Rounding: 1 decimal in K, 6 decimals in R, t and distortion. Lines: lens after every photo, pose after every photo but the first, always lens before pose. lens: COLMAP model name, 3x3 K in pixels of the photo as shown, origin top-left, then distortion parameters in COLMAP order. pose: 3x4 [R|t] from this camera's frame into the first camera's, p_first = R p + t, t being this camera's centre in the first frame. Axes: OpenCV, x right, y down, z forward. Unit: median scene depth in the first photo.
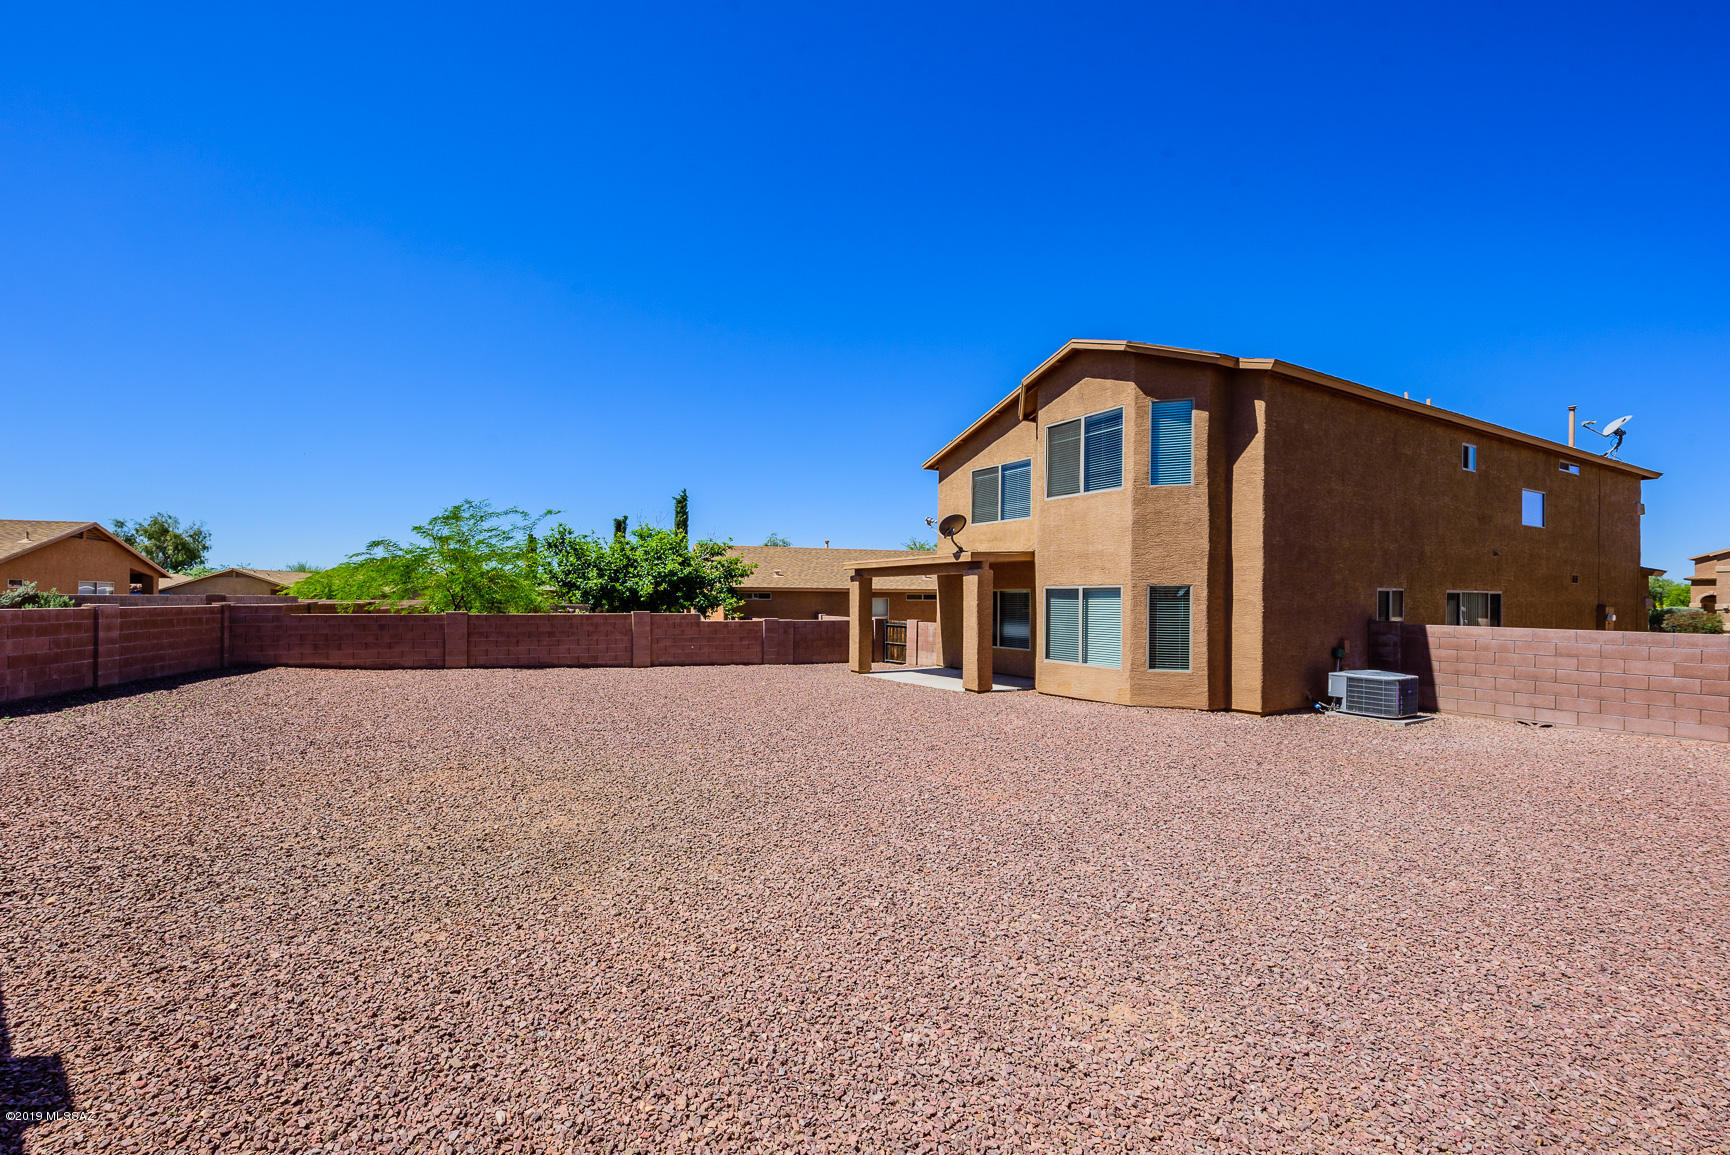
lens RADIAL K [[691.5, 0, 831.4], [0, 691.5, 590.1], [0, 0, 1]] dist [0.000952, -0.000125]
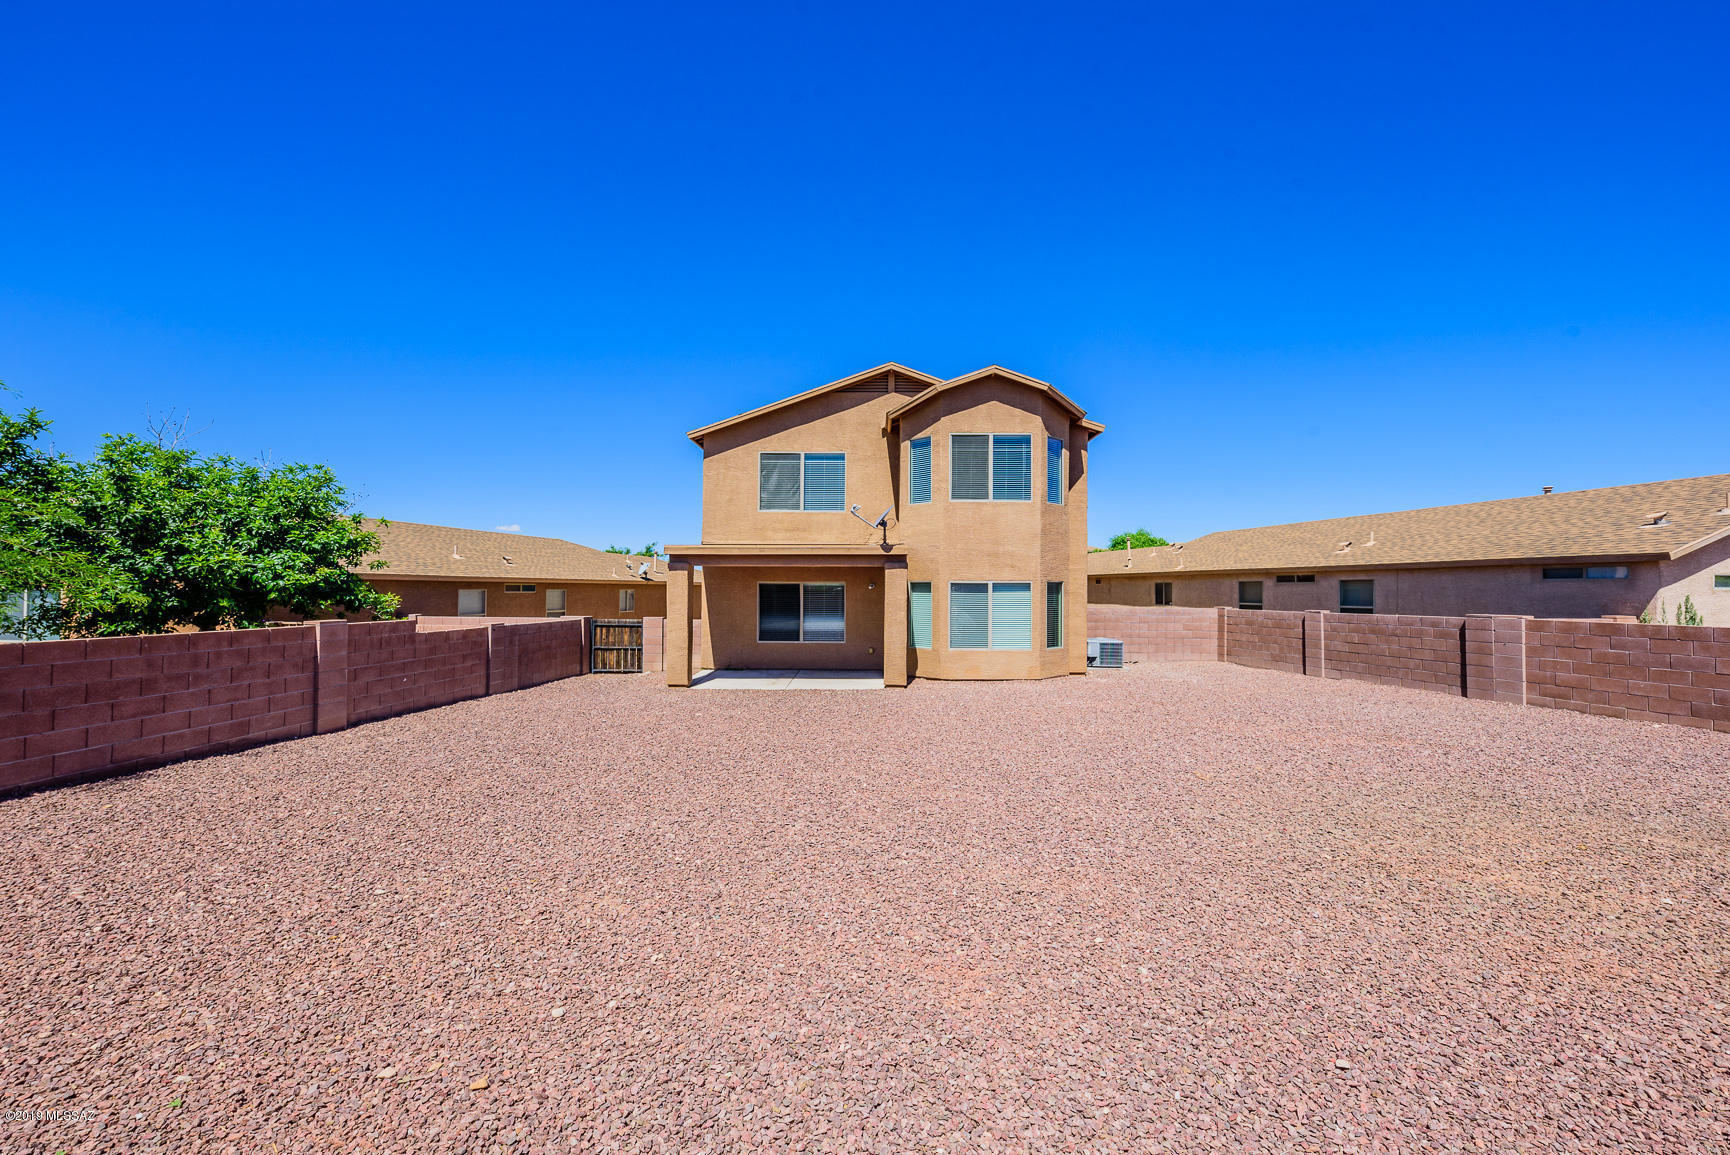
lens RADIAL K [[683.6, 0, 873.7], [0, 683.6, 580.7], [0, 0, 1]] dist [-0.001252, -0.000120]
pose [[0.523119, 0.007033, 0.852231, -0.633974], [-0.010322, 0.999945, -0.001916, -0.002082], [-0.852197, -0.007794, 0.523162, 0.512330]]
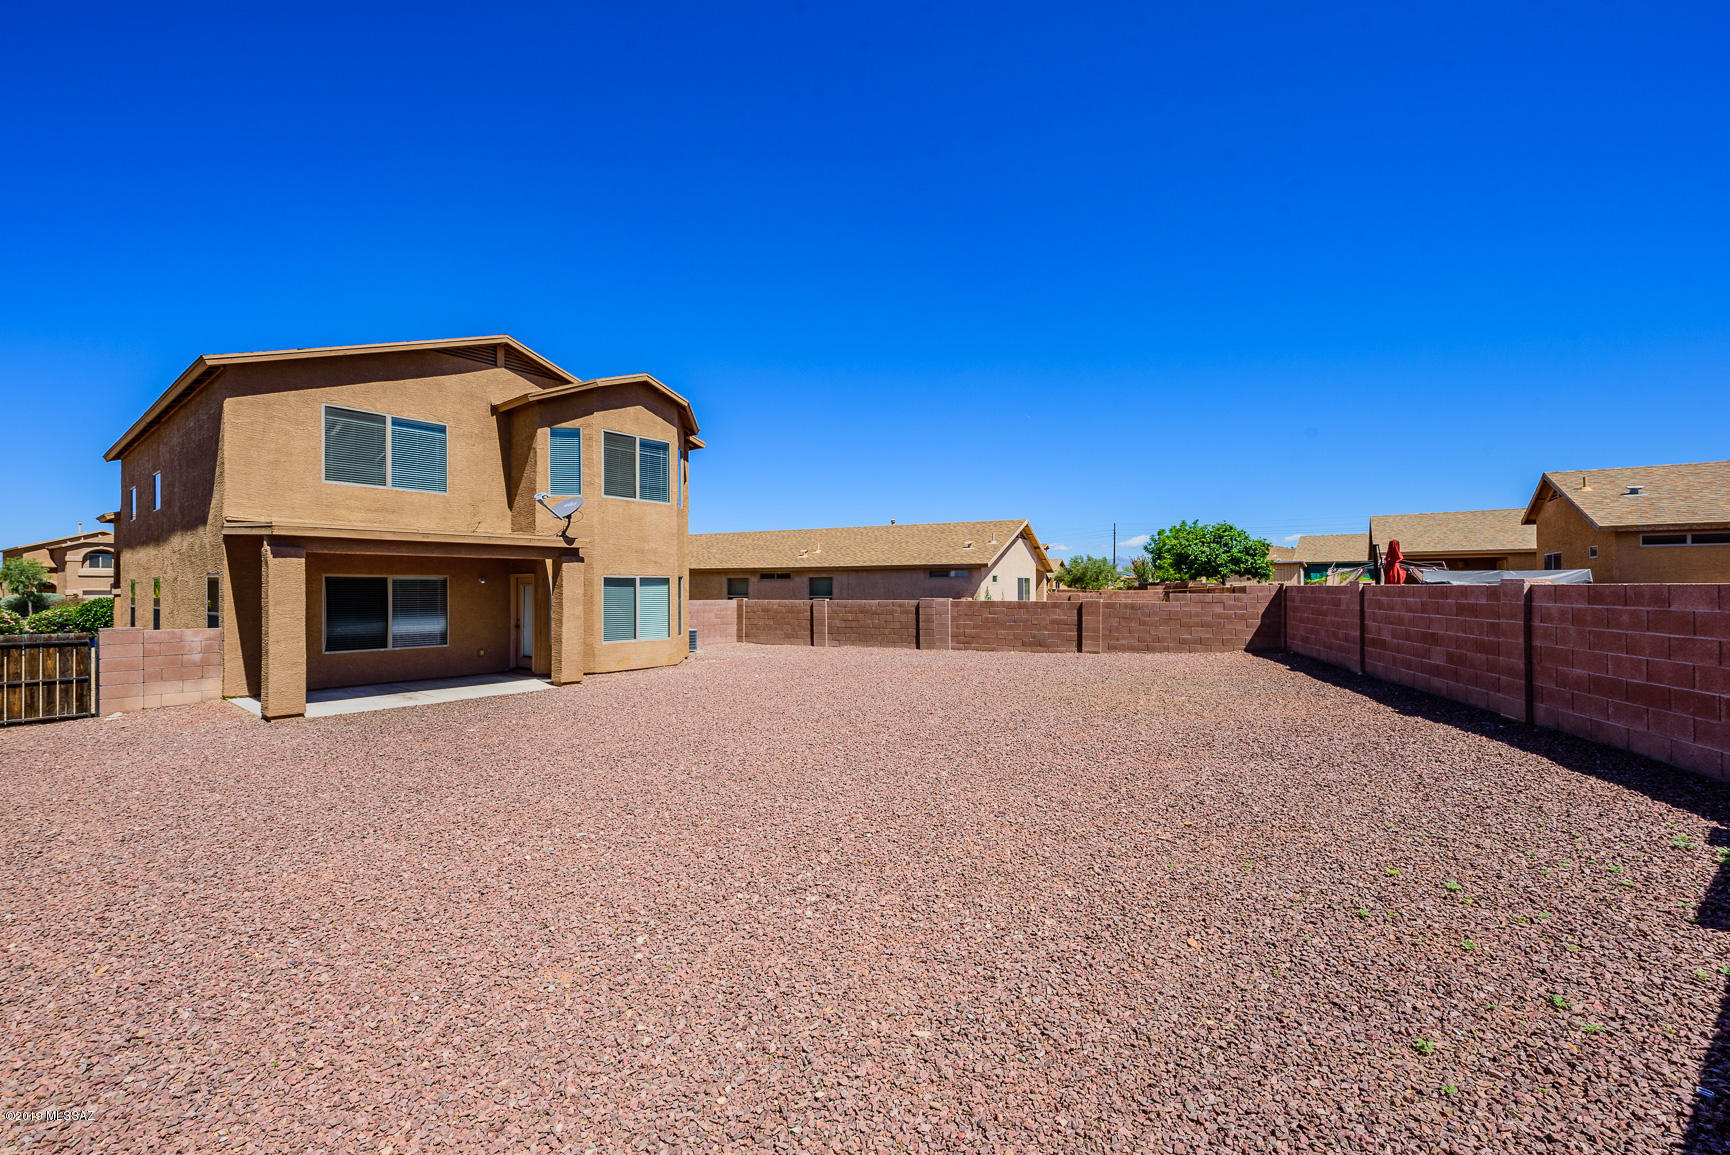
lens RADIAL K [[691.5, 0, 831.4], [0, 691.5, 590.1], [0, 0, 1]] dist [0.000952, -0.000125]
pose [[-0.310717, -0.007828, 0.950470, -0.807243], [-0.010336, 0.999935, 0.004856, 0.008780], [-0.950446, -0.008315, -0.310777, 0.945109]]
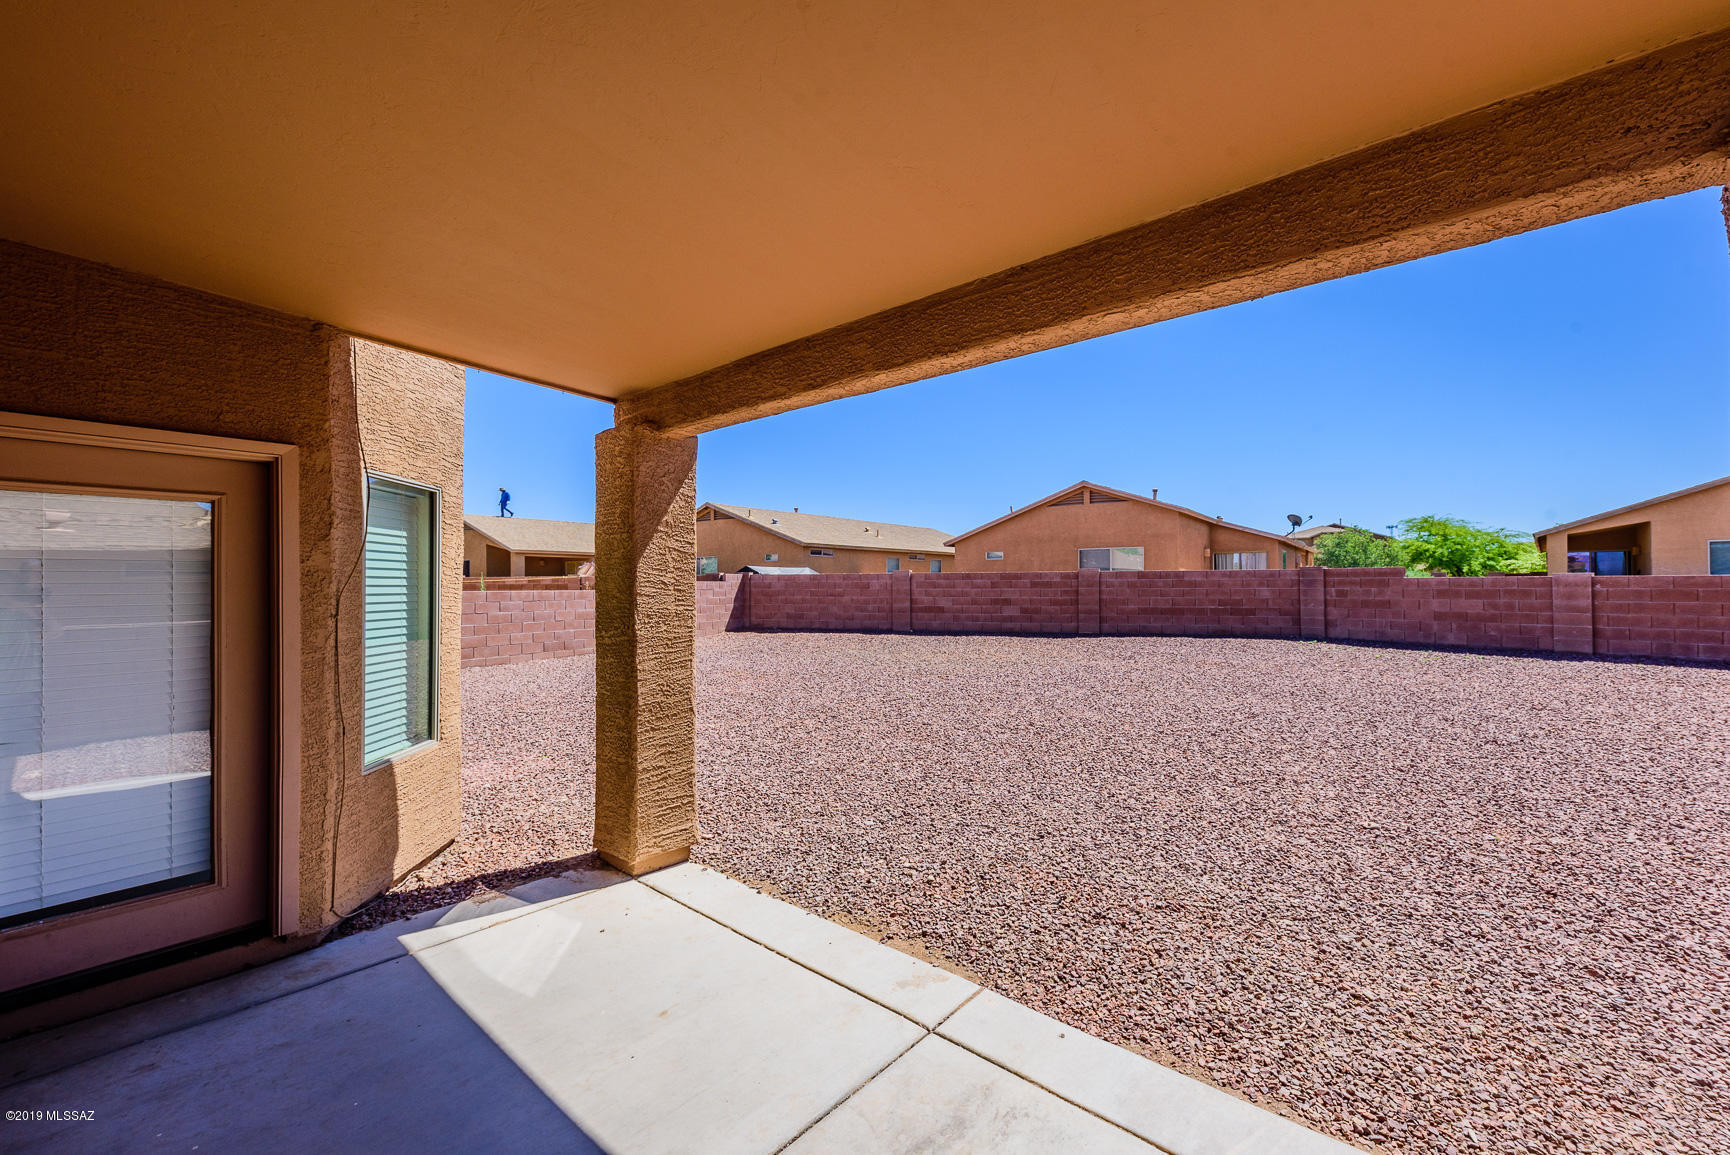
lens RADIAL K [[710.1, 0, 867.8], [0, 710.1, 572.9], [0, 0, 1]] dist [0.001663, -0.000299]
pose [[-0.949687, -0.009192, -0.313065, 0.219908], [0.001135, 0.999462, -0.032787, 0.041185], [0.313198, -0.031492, -0.949165, 1.291008]]
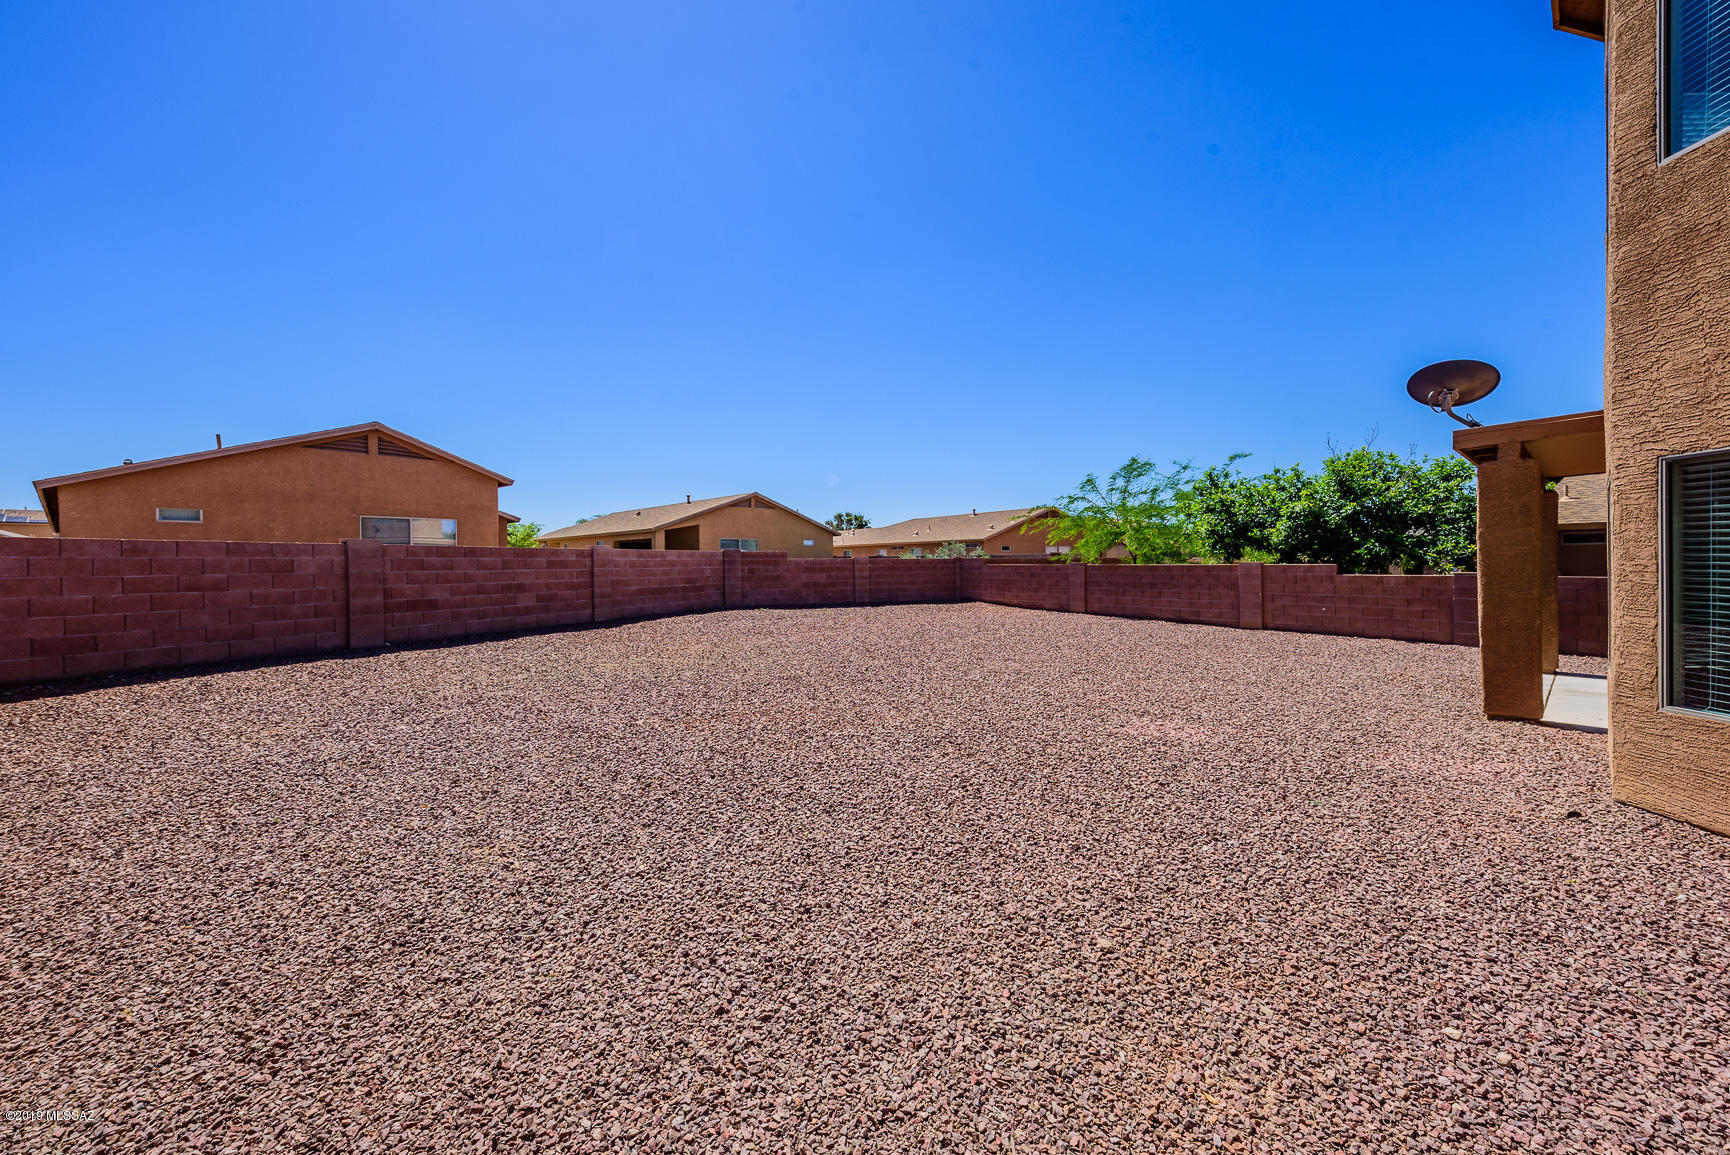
lens RADIAL K [[710.1, 0, 867.8], [0, 710.1, 572.9], [0, 0, 1]] dist [0.001663, -0.000299]
pose [[0.241821, 0.006567, -0.970299, 0.578020], [0.020461, 0.999720, 0.011865, 0.030905], [0.970105, -0.022723, 0.241619, 0.437118]]
